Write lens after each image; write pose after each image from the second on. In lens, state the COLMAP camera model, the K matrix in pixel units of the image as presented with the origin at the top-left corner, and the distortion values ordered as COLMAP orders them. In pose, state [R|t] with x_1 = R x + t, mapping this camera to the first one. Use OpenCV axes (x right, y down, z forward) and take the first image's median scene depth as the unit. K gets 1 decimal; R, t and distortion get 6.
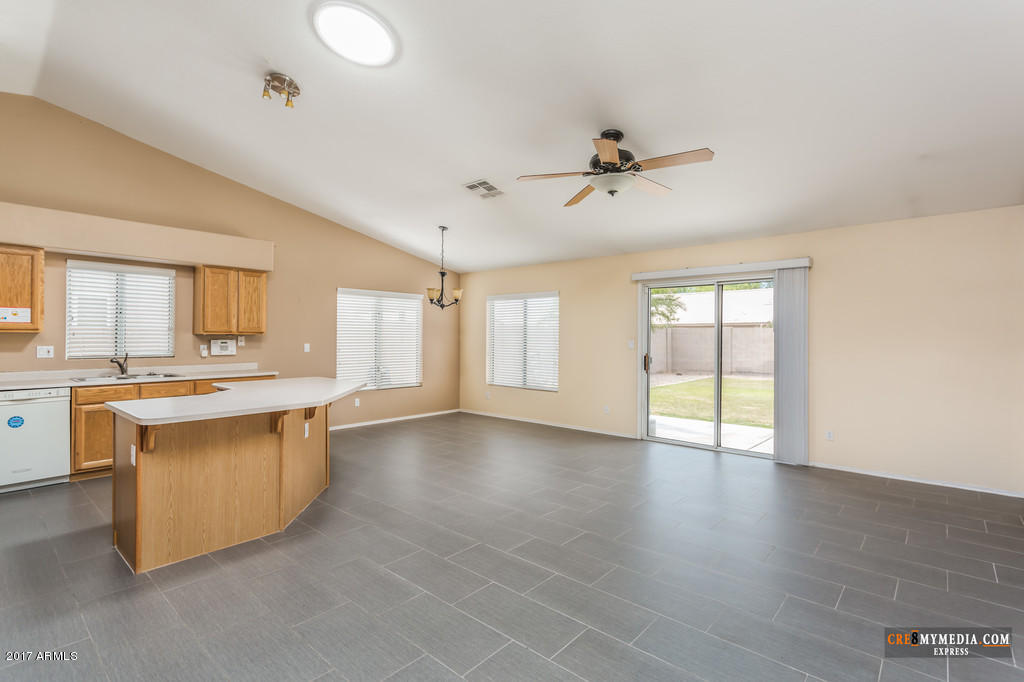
lens RADIAL K [[486.9, 0, 516.4], [0, 486.9, 335.7], [0, 0, 1]] dist [0.004733, 0.001977]
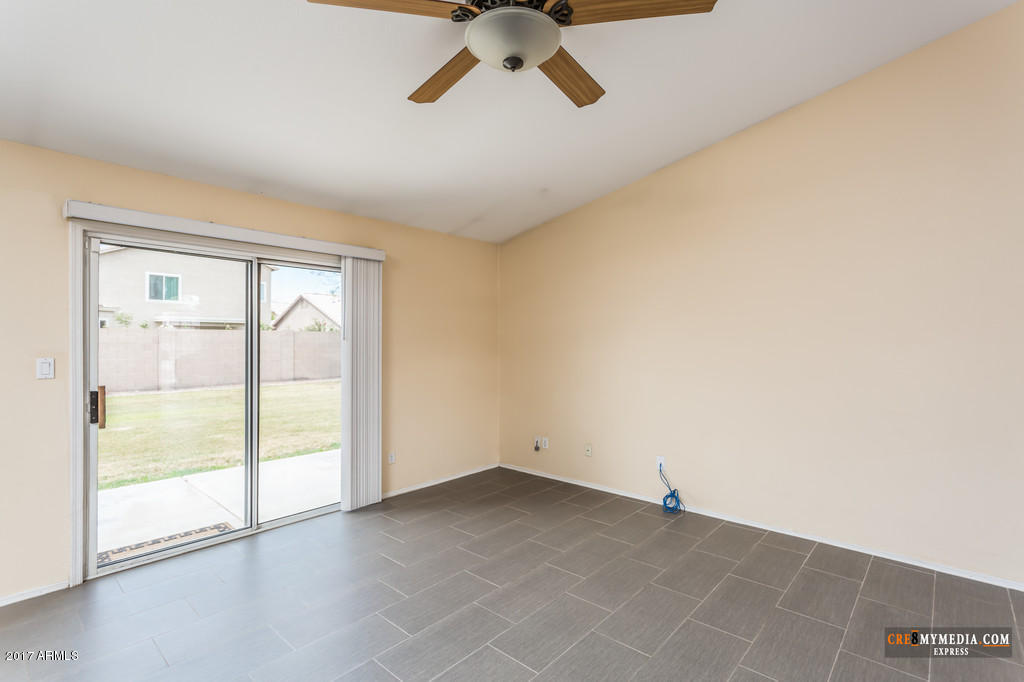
lens RADIAL K [[486.9, 0, 510.9], [0, 486.9, 341.0], [0, 0, 1]] dist [0.004733, 0.001977]
pose [[-0.000750, -0.006632, 0.999978, -0.196012], [-0.006472, 0.999957, 0.006627, -0.011466], [-0.999979, -0.006467, -0.000793, 0.664911]]
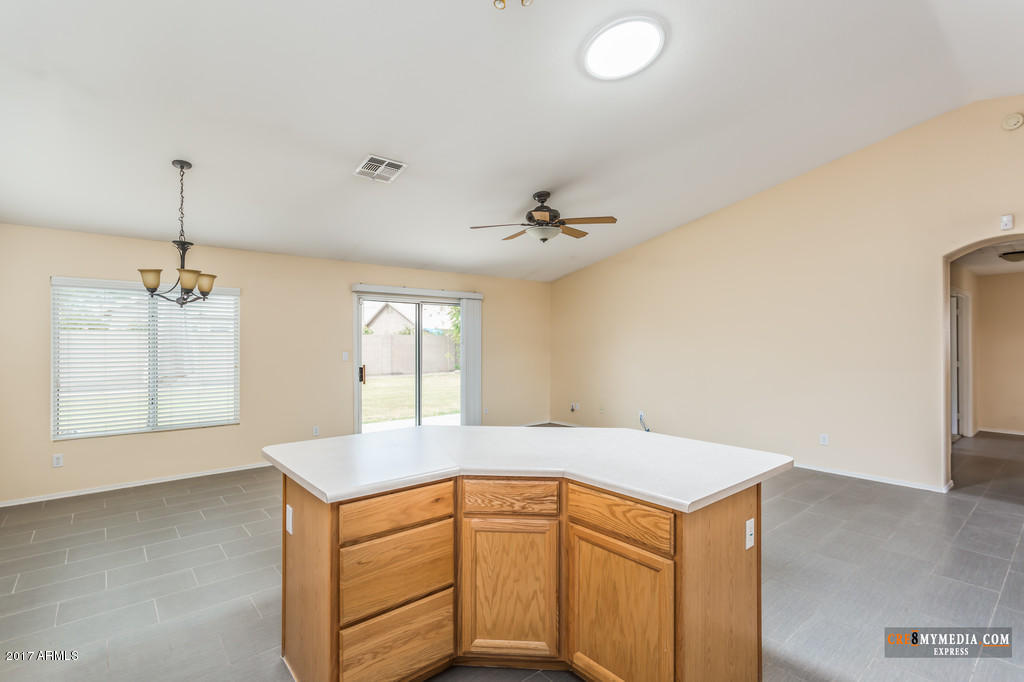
lens RADIAL K [[486.9, 0, 505.0], [0, 486.9, 340.3], [0, 0, 1]] dist [0.004733, 0.001977]
pose [[0.146515, -0.004006, 0.989200, -0.734771], [-0.002425, 0.999987, 0.004409, -0.020474], [-0.989205, -0.003045, 0.146504, 0.604918]]
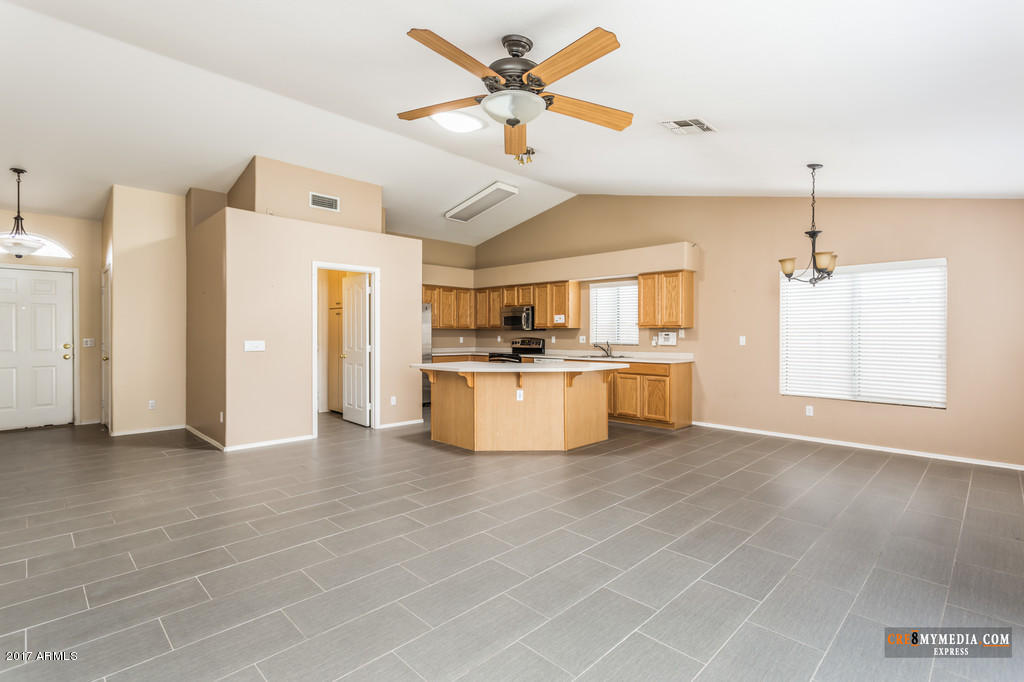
lens RADIAL K [[486.9, 0, 512.7], [0, 486.9, 335.5], [0, 0, 1]] dist [0.004733, 0.001977]
pose [[-0.058630, -0.002693, -0.998276, 0.615083], [0.001557, 0.999995, -0.002789, 0.018916], [0.998279, -0.001718, -0.058626, 0.691281]]
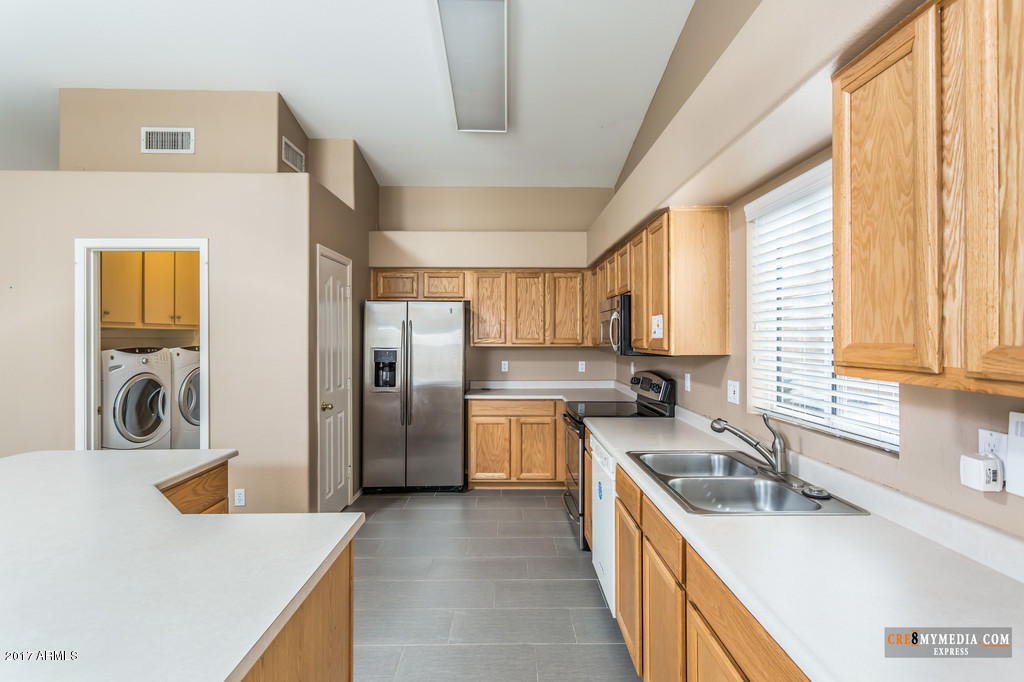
lens RADIAL K [[486.9, 0, 513.4], [0, 486.9, 335.3], [0, 0, 1]] dist [0.004733, 0.001977]
pose [[-0.738737, -0.008681, -0.673938, -0.348775], [-0.001390, 0.999935, -0.011357, -0.018039], [0.673993, -0.007453, -0.738700, 0.992720]]
